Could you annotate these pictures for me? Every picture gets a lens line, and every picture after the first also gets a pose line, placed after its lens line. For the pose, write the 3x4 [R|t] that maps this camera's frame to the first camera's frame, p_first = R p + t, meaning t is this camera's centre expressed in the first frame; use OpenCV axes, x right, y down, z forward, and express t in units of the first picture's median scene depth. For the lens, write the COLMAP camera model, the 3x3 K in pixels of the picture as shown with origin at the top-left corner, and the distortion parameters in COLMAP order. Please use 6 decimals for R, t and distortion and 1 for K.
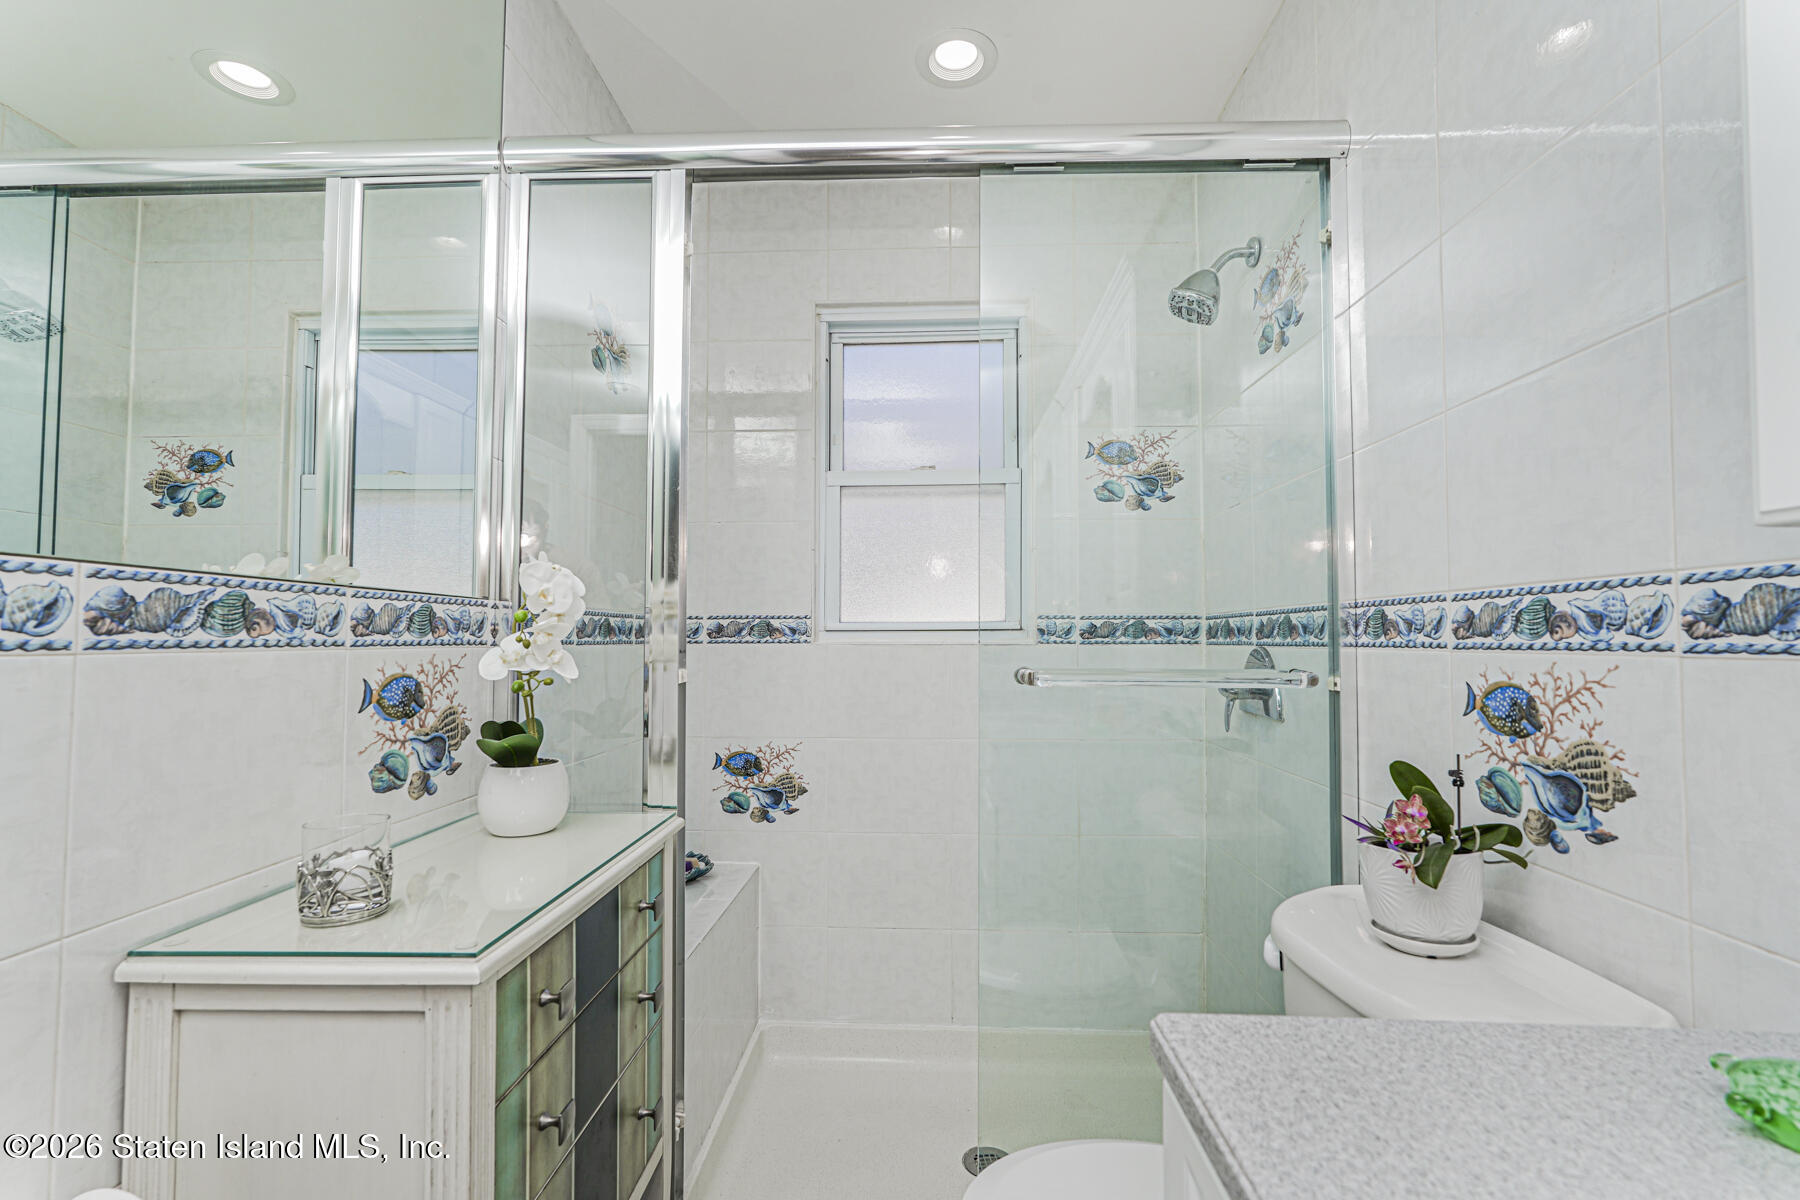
lens RADIAL K [[794.5, 0, 890.8], [0, 794.5, 606.7], [0, 0, 1]] dist [-0.013908, 0.009005]
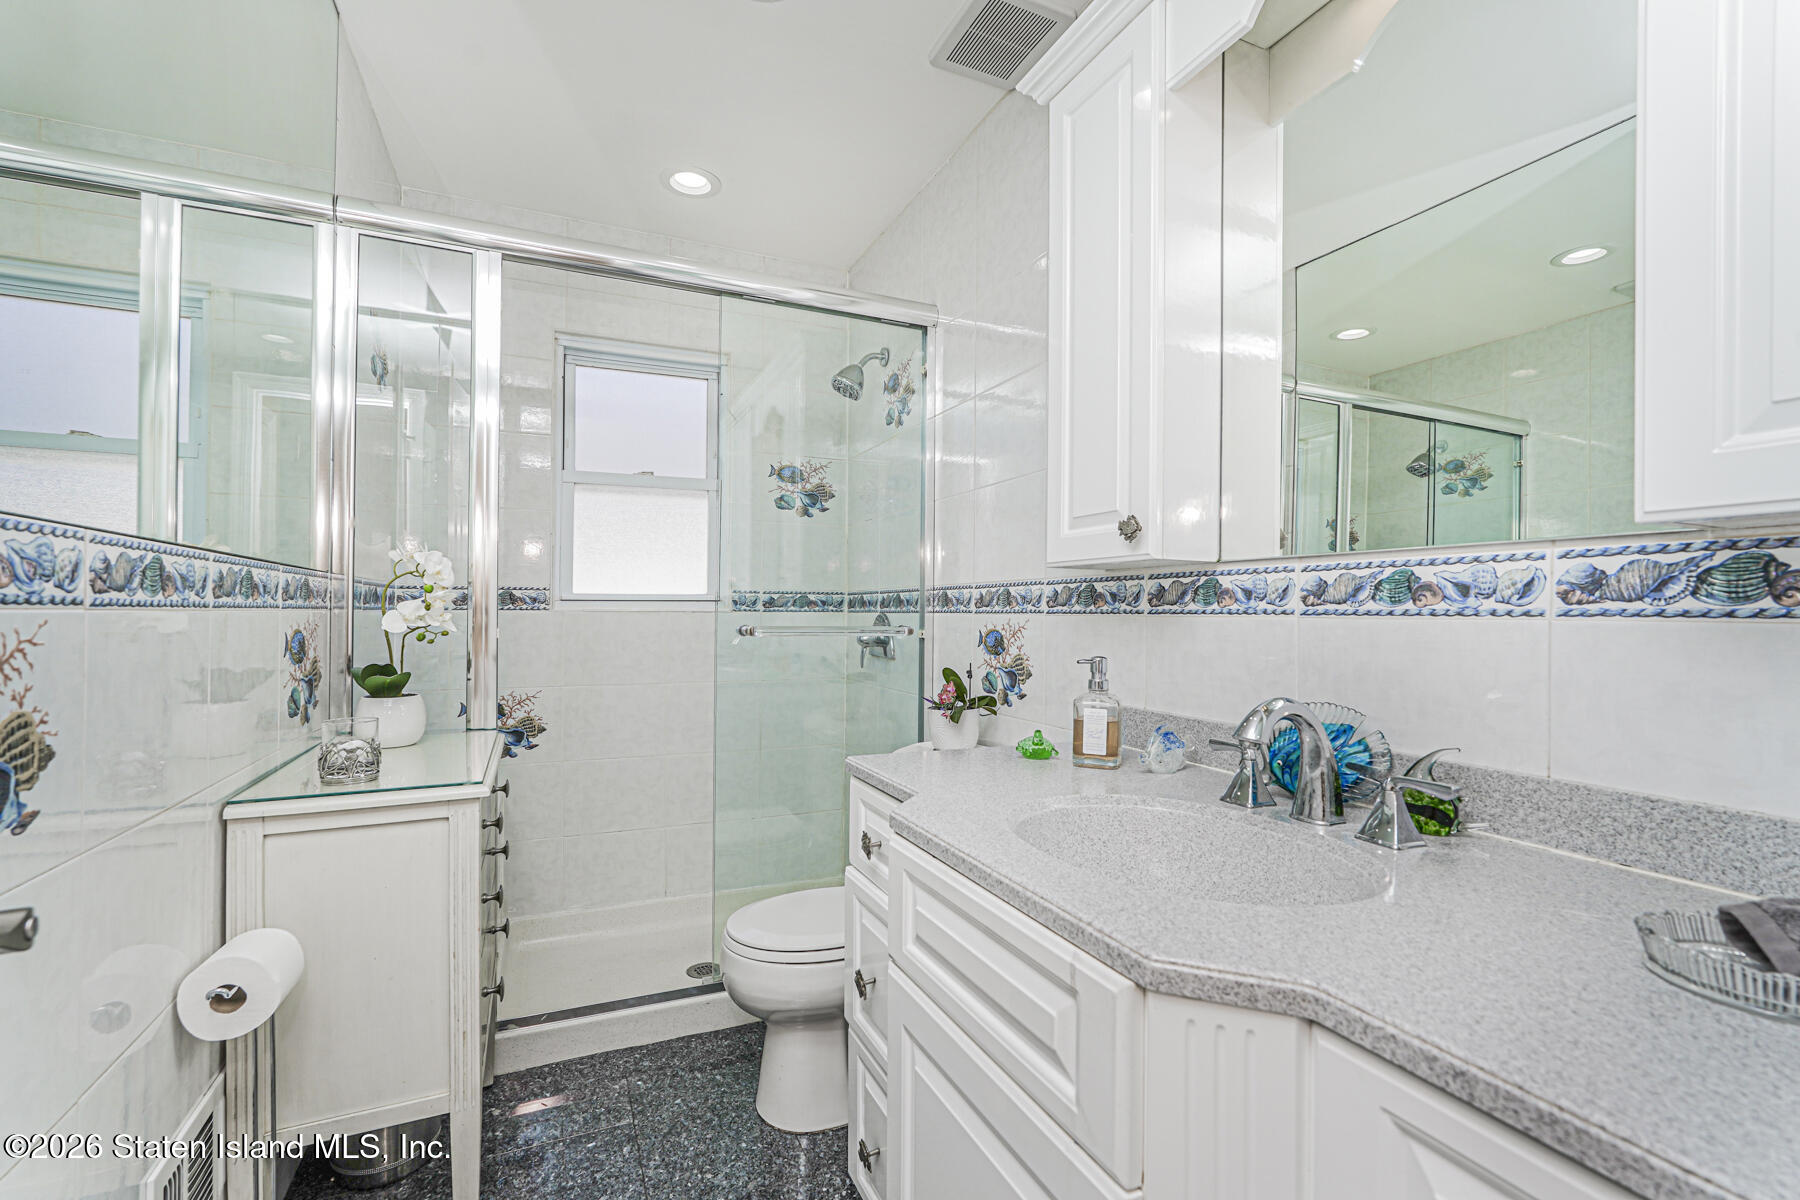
lens RADIAL K [[794.5, 0, 900.9], [0, 794.5, 609.1], [0, 0, 1]] dist [-0.013908, 0.009005]
pose [[0.892043, 0.006342, 0.451906, -0.267195], [-0.023654, 0.999186, 0.032670, -0.012928], [-0.451331, -0.039832, 0.891467, -0.529163]]
